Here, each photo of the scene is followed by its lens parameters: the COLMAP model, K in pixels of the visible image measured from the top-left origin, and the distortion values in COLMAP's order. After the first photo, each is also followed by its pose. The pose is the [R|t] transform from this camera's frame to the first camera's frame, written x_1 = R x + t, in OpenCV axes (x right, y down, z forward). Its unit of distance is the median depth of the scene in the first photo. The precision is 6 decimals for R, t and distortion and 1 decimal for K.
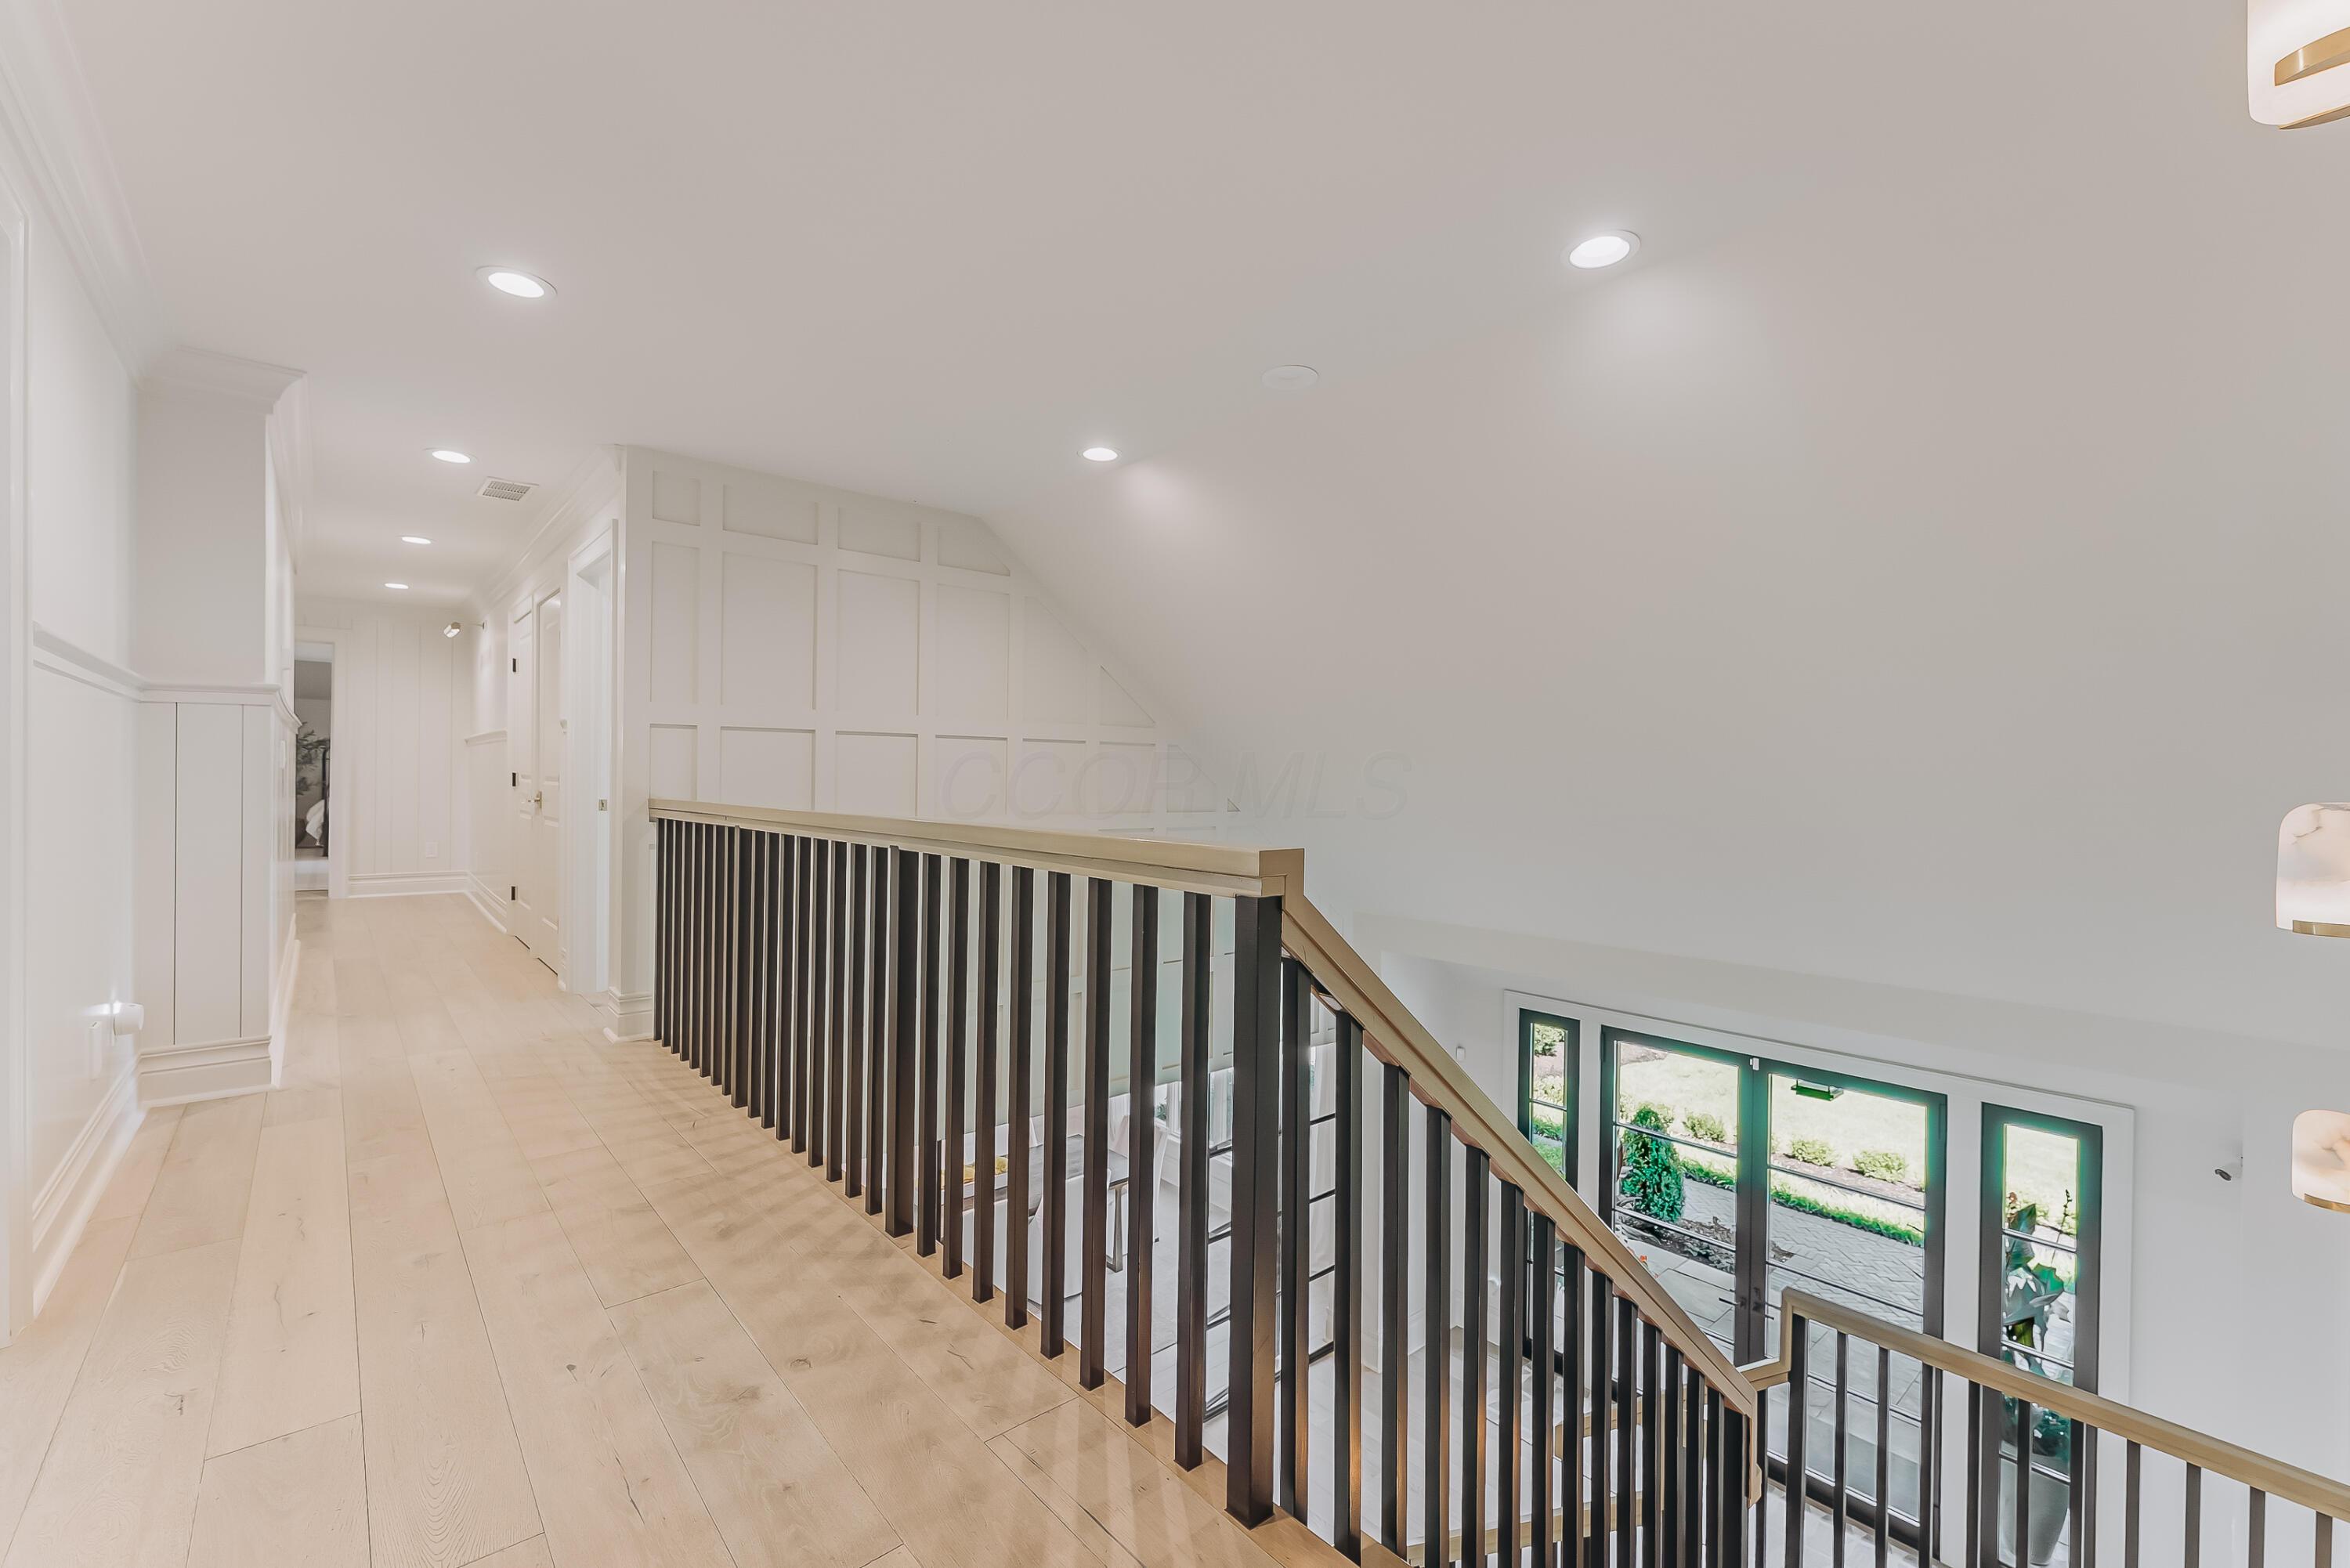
lens RADIAL K [[998.0, 0, 1180.8], [0, 998.0, 779.8], [0, 0, 1]] dist [0.000640, 0.000237]
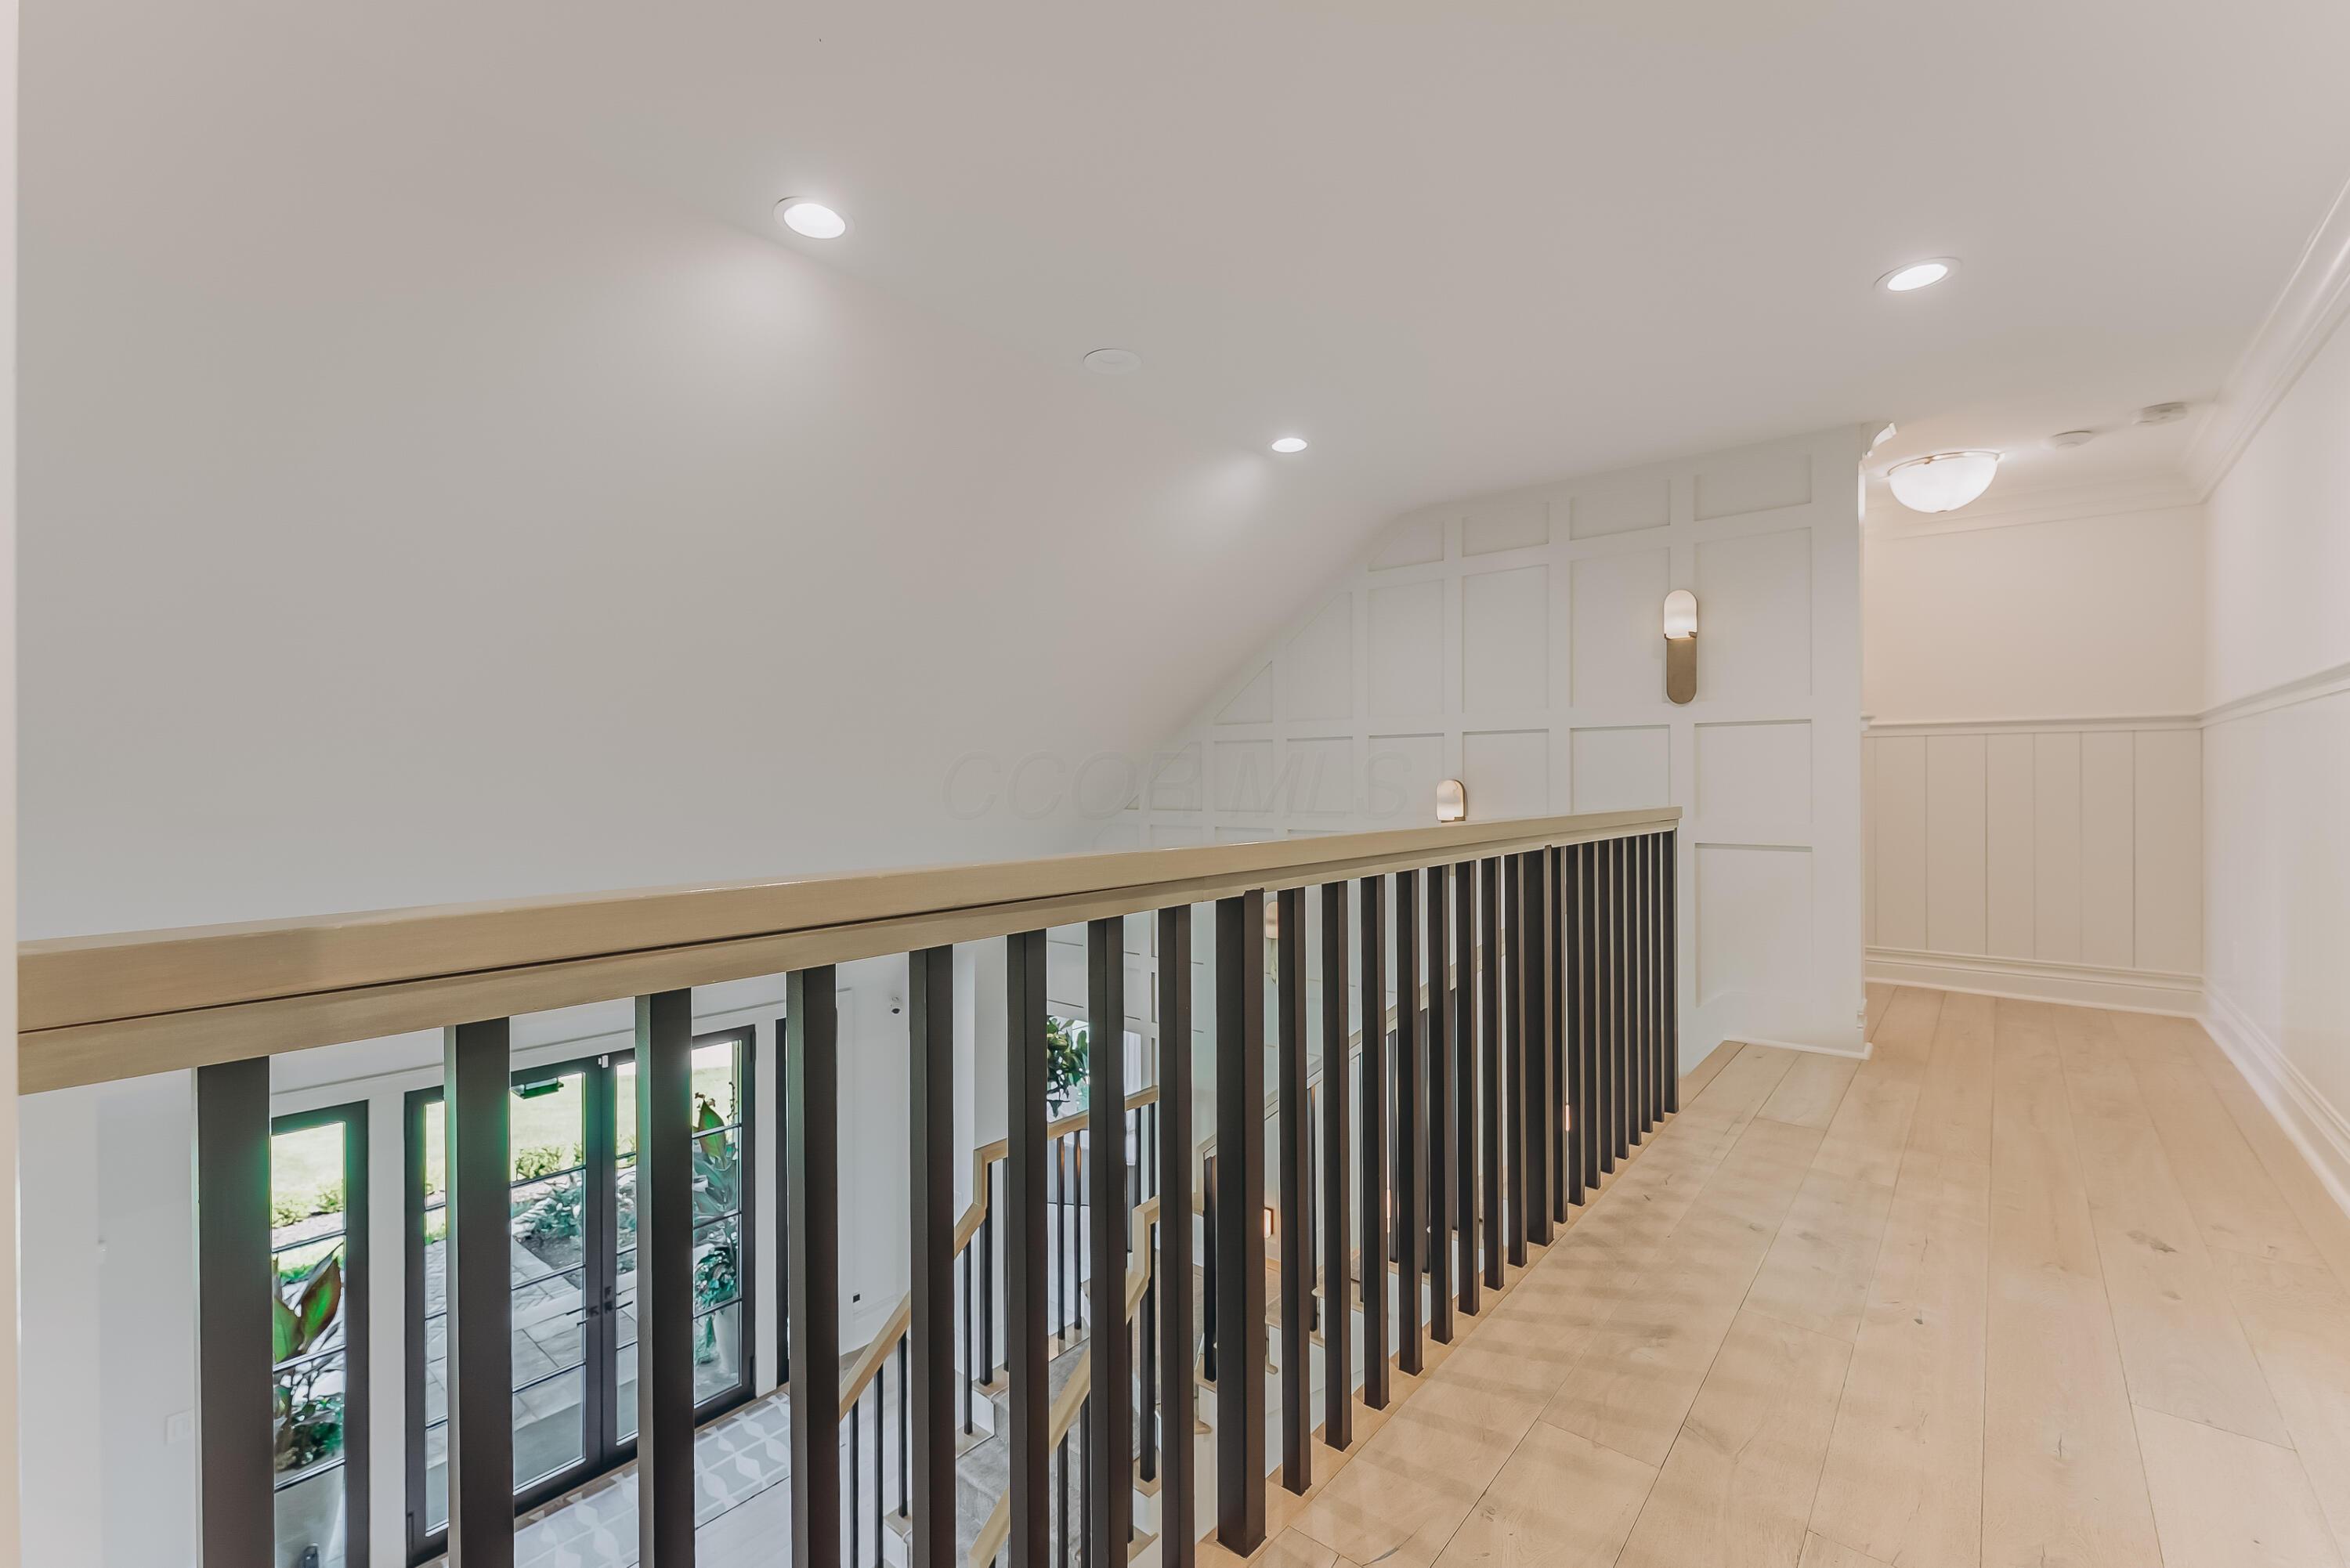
lens RADIAL K [[998.0, 0, 1175.8], [0, 998.0, 785.0], [0, 0, 1]] dist [0.000640, 0.000237]
pose [[-0.167888, -0.016270, 0.985672, -1.178827], [0.001918, 0.999857, 0.016831, -0.006097], [-0.985804, 0.004716, -0.167833, 1.519268]]
